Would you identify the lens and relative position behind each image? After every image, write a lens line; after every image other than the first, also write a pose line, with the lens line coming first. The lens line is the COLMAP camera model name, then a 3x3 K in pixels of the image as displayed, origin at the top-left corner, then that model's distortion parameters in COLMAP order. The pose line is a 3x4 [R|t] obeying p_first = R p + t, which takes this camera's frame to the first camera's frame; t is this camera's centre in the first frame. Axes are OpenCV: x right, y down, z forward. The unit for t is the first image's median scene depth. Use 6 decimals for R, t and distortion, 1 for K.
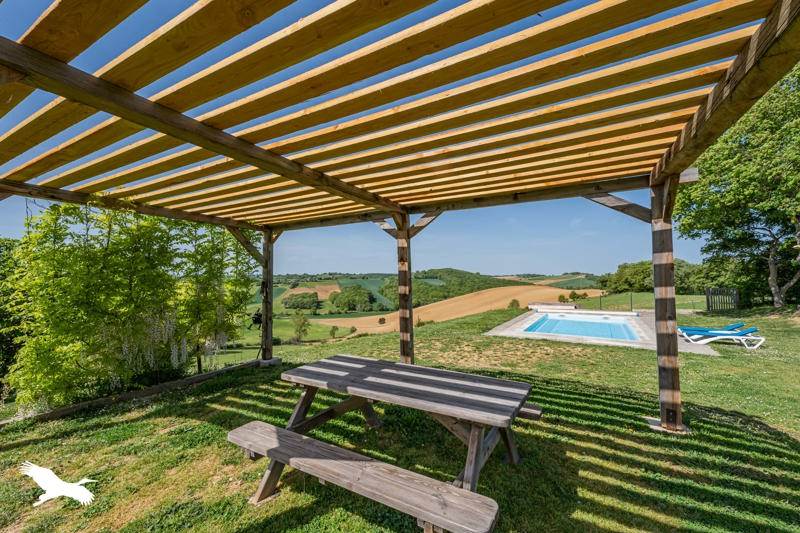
lens RADIAL K [[327.7, 0, 398.9], [0, 327.7, 270.6], [0, 0, 1]] dist [0.002089, -0.000299]
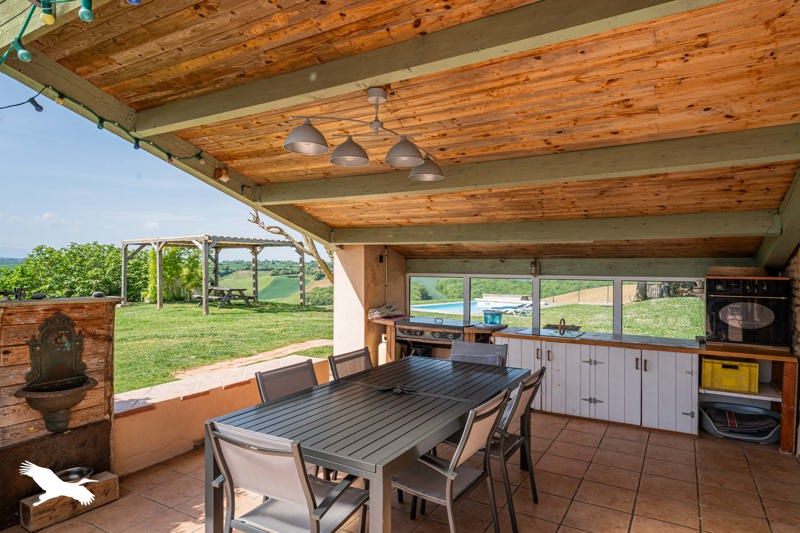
lens RADIAL K [[474.2, 0, 401.2], [0, 474.2, 266.2], [0, 0, 1]] dist [0.000834, 0.000101]
pose [[0.987368, 0.024690, -0.156508, 1.891779], [-0.019975, 0.999300, 0.031627, -0.154705], [0.157179, -0.028101, 0.987170, -2.846587]]
